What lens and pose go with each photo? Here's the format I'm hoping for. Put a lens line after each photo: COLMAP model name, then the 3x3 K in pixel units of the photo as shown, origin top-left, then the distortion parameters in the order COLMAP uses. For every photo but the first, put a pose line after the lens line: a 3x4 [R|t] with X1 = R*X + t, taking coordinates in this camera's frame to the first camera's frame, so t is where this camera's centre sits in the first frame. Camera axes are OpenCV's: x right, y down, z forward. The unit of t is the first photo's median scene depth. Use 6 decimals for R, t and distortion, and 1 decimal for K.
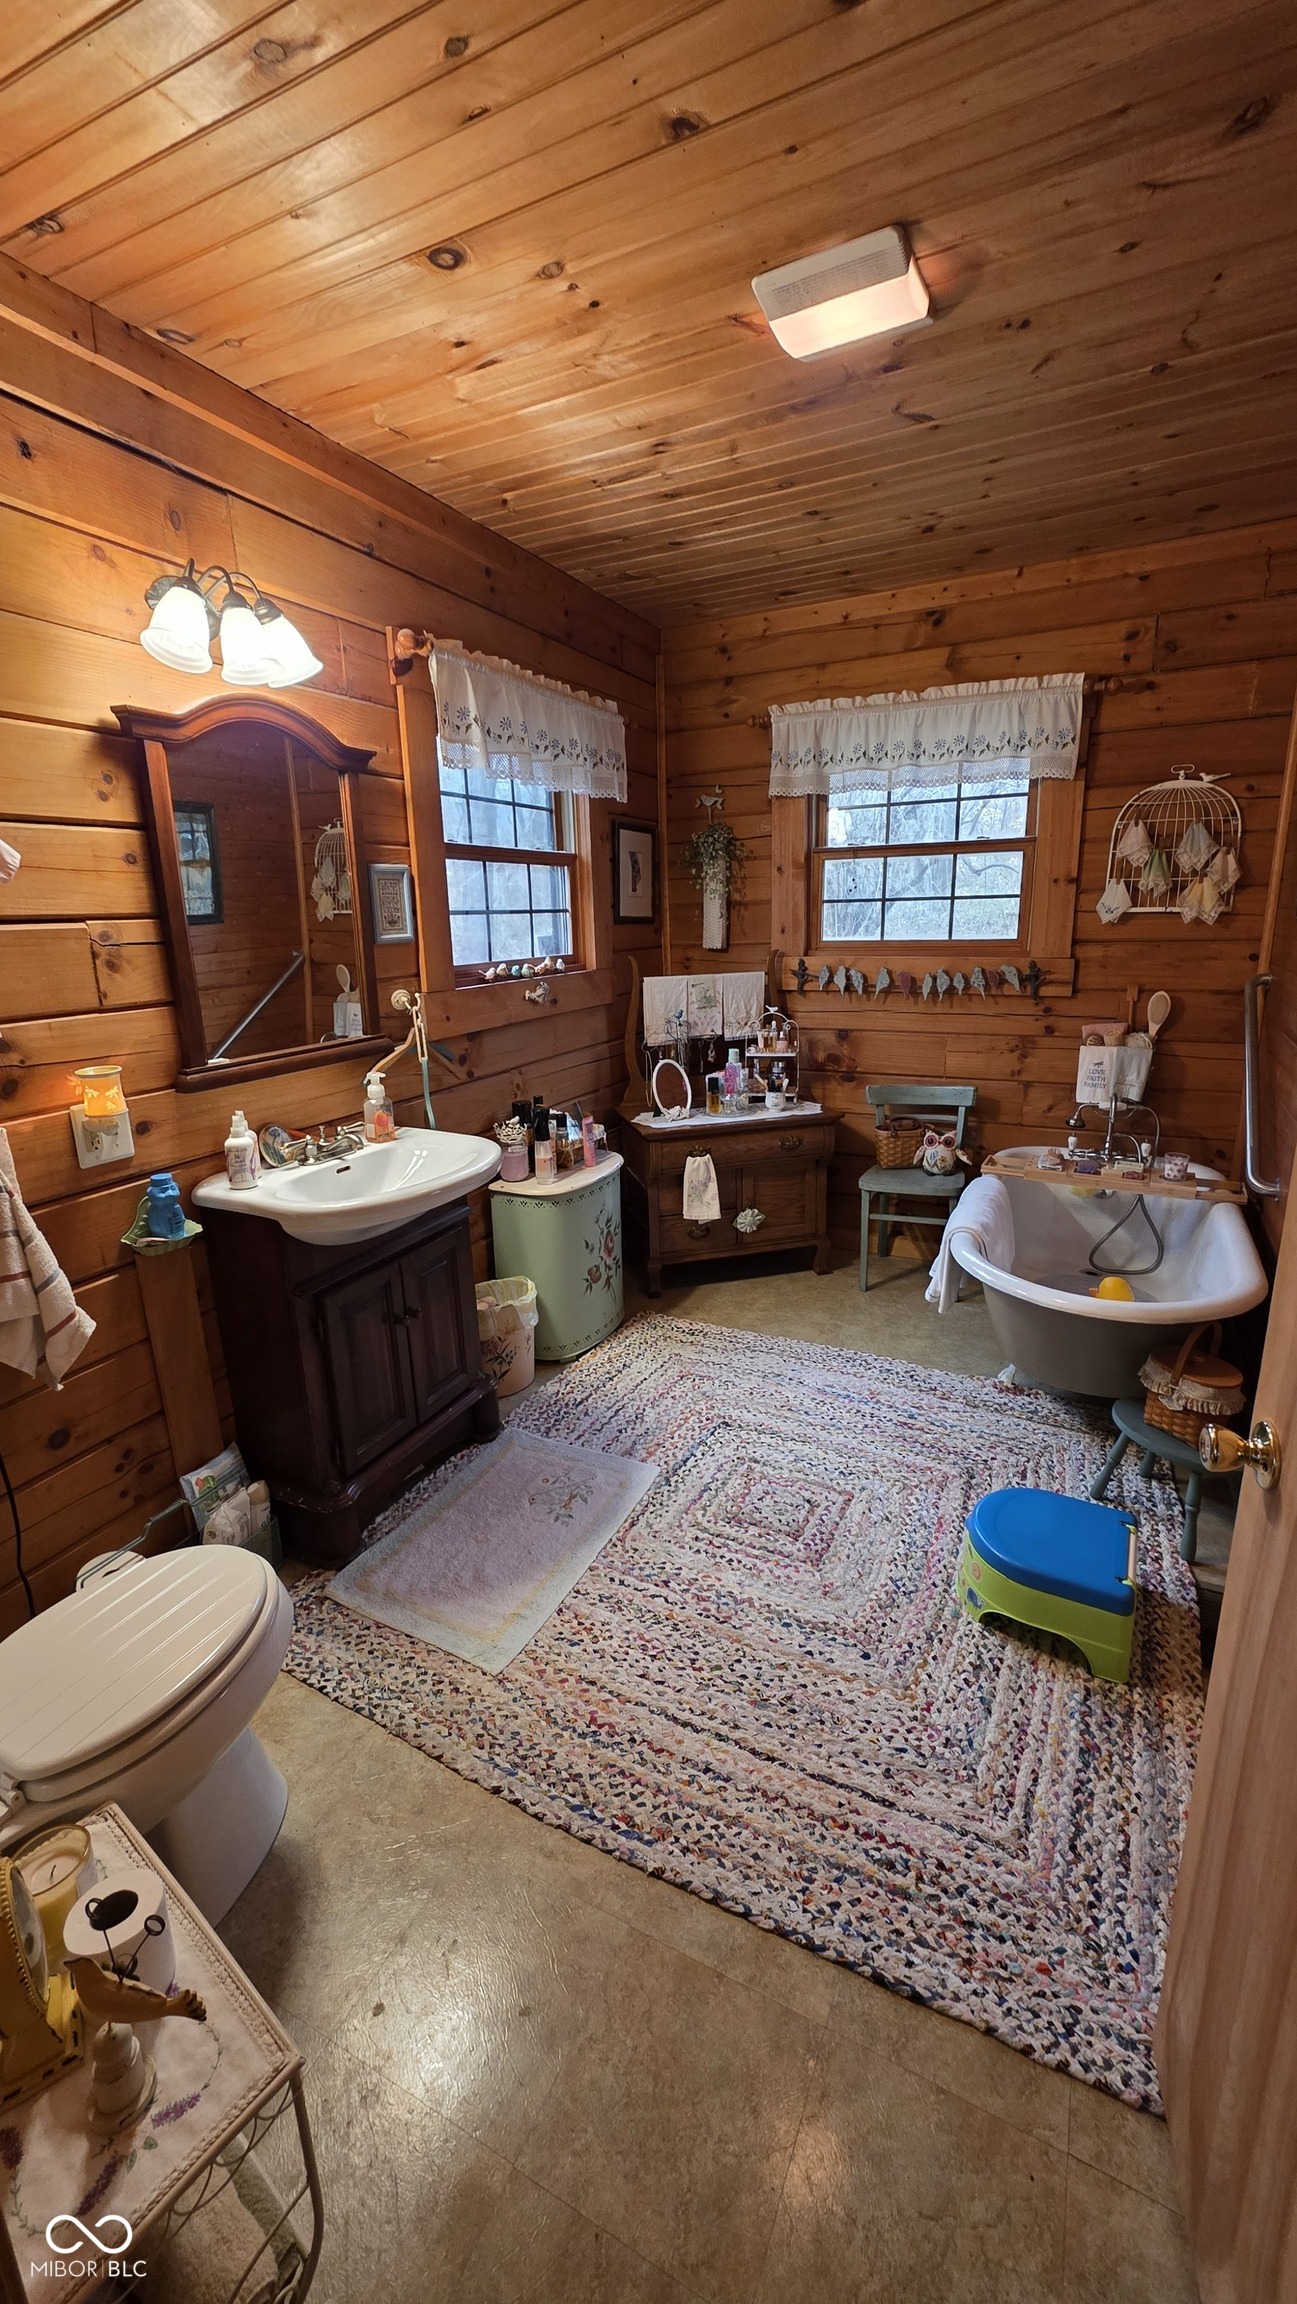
lens RADIAL K [[914.8, 0, 661.1], [0, 914.8, 1152.2], [0, 0, 1]] dist [0.001859, 0.000069]
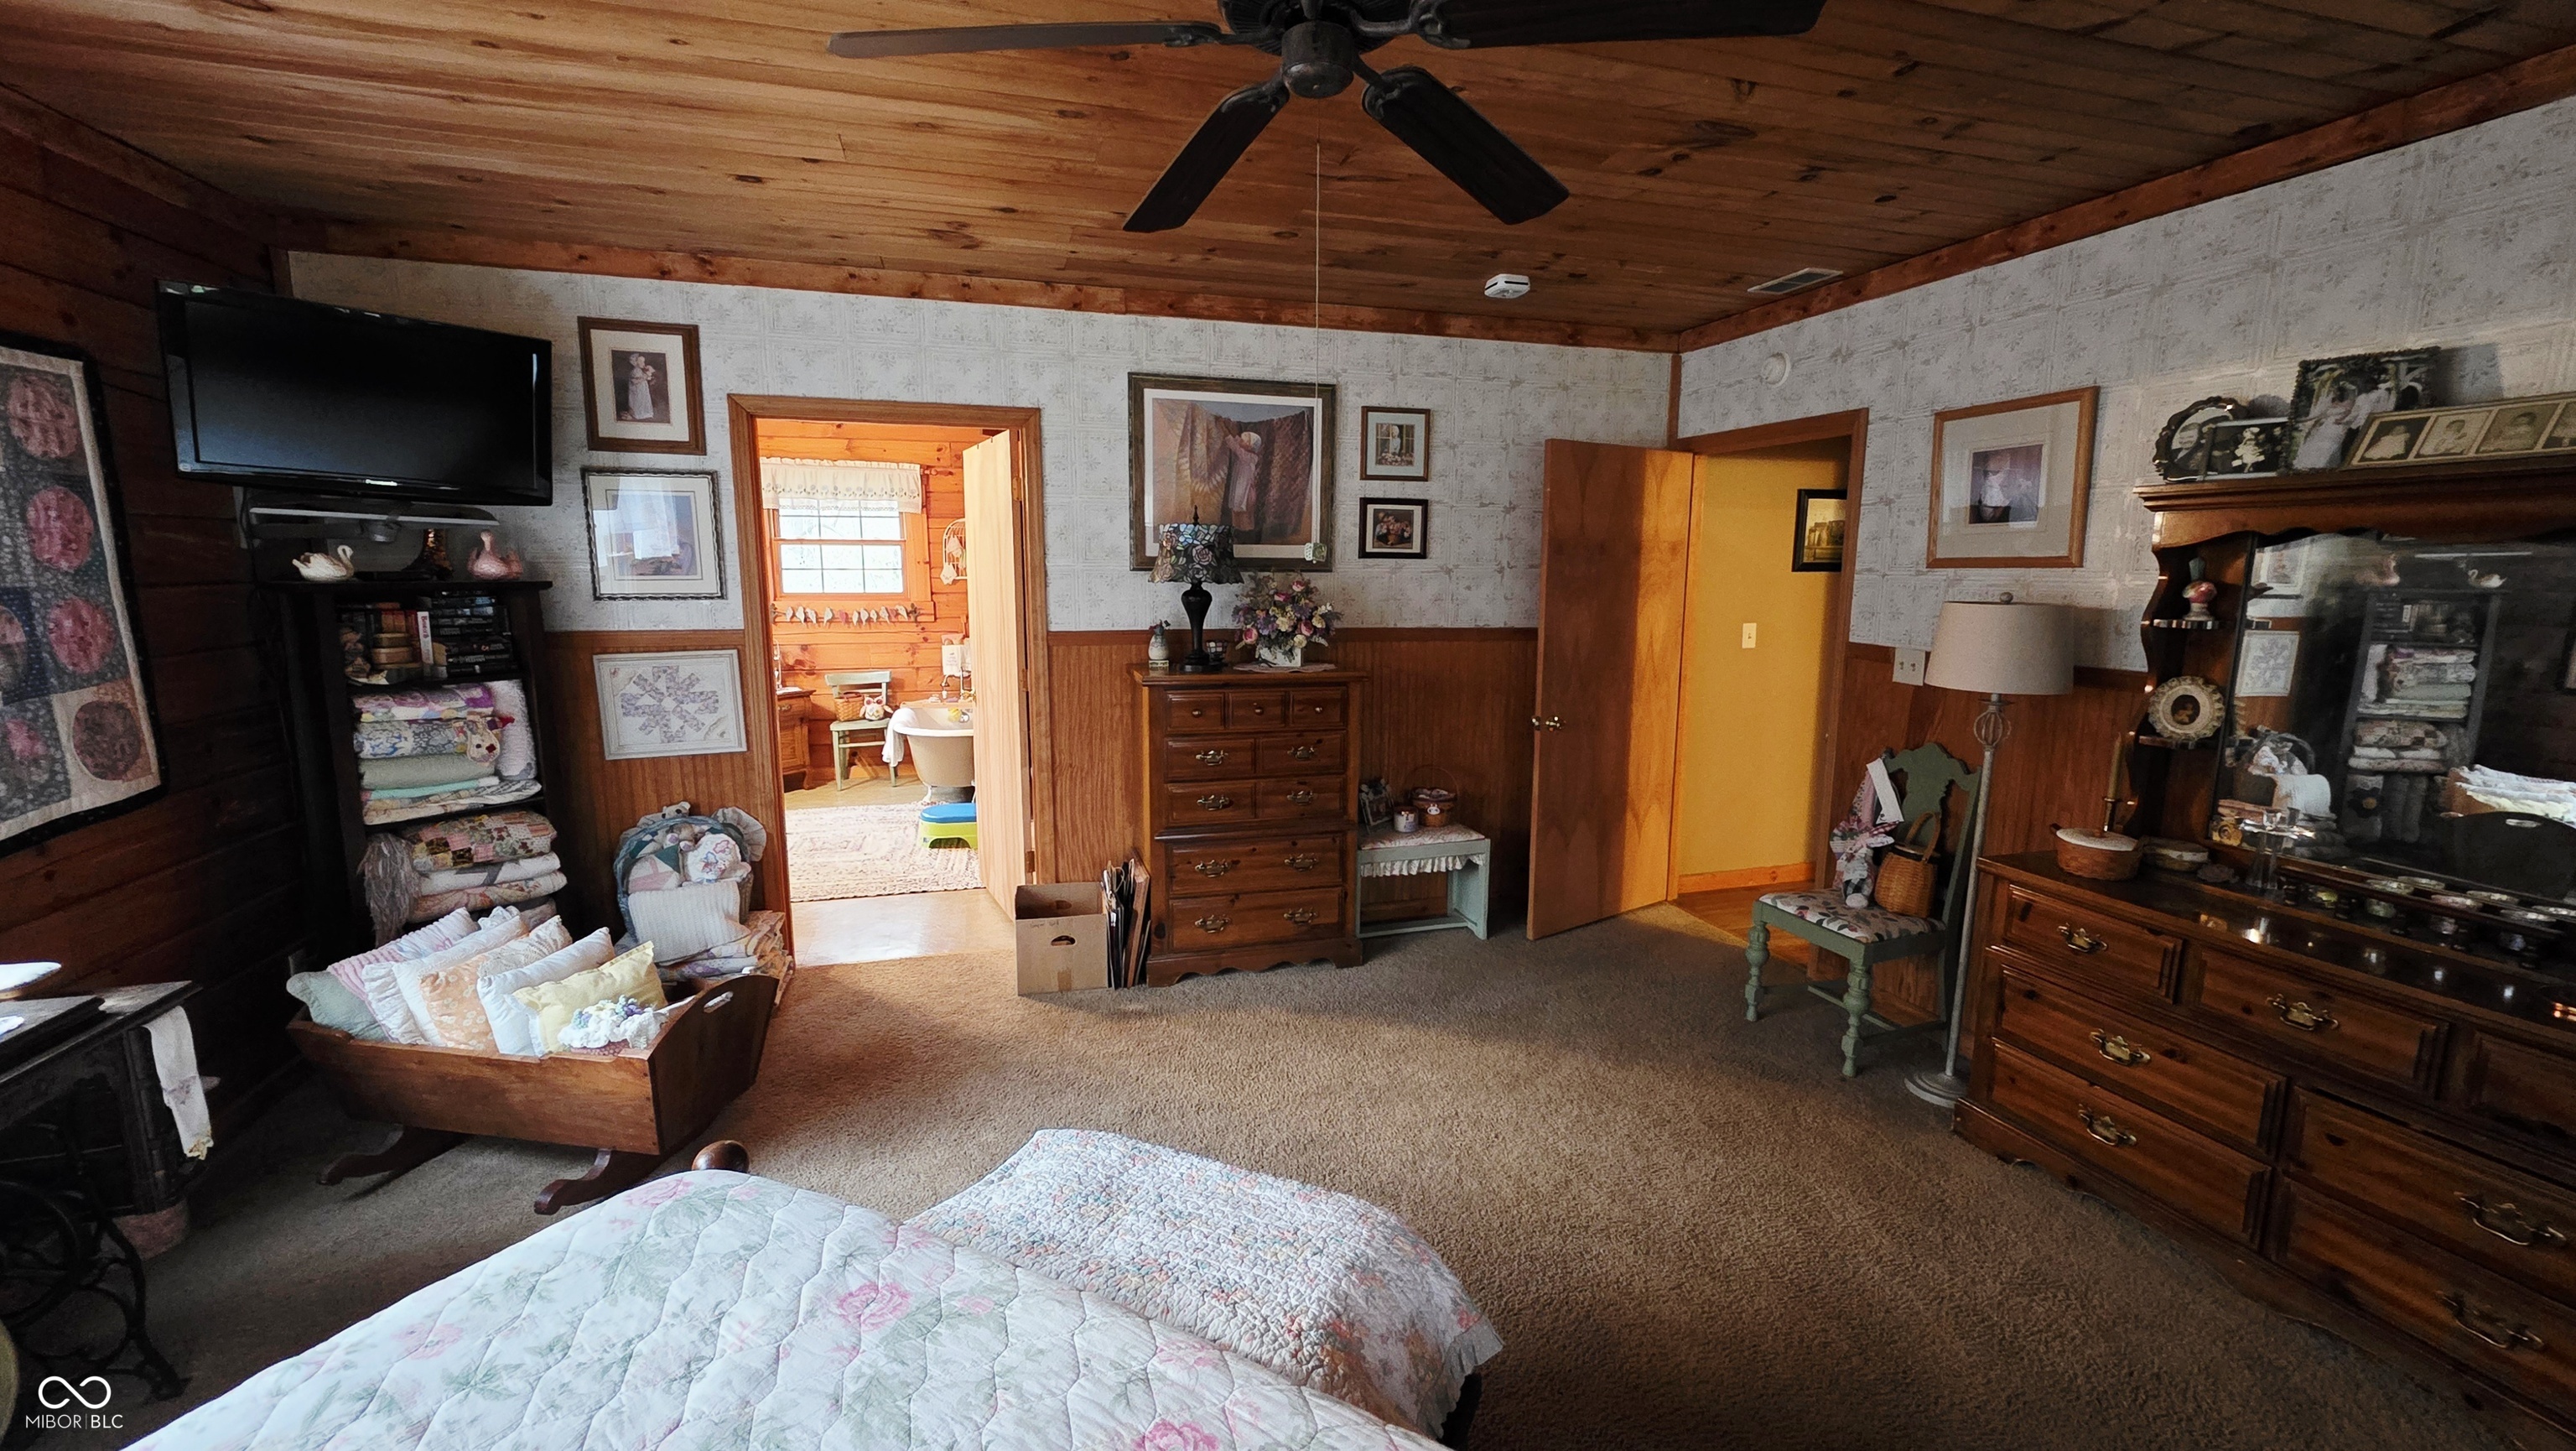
lens RADIAL K [[1022.9, 0, 1292.3], [0, 1022.9, 719.7], [0, 0, 1]] dist [0.001859, 0.000069]
pose [[0.735923, -0.074813, 0.672920, -0.443663], [0.152108, 0.986739, -0.056647, 0.260606], [-0.659758, 0.144044, 0.737544, -1.014081]]
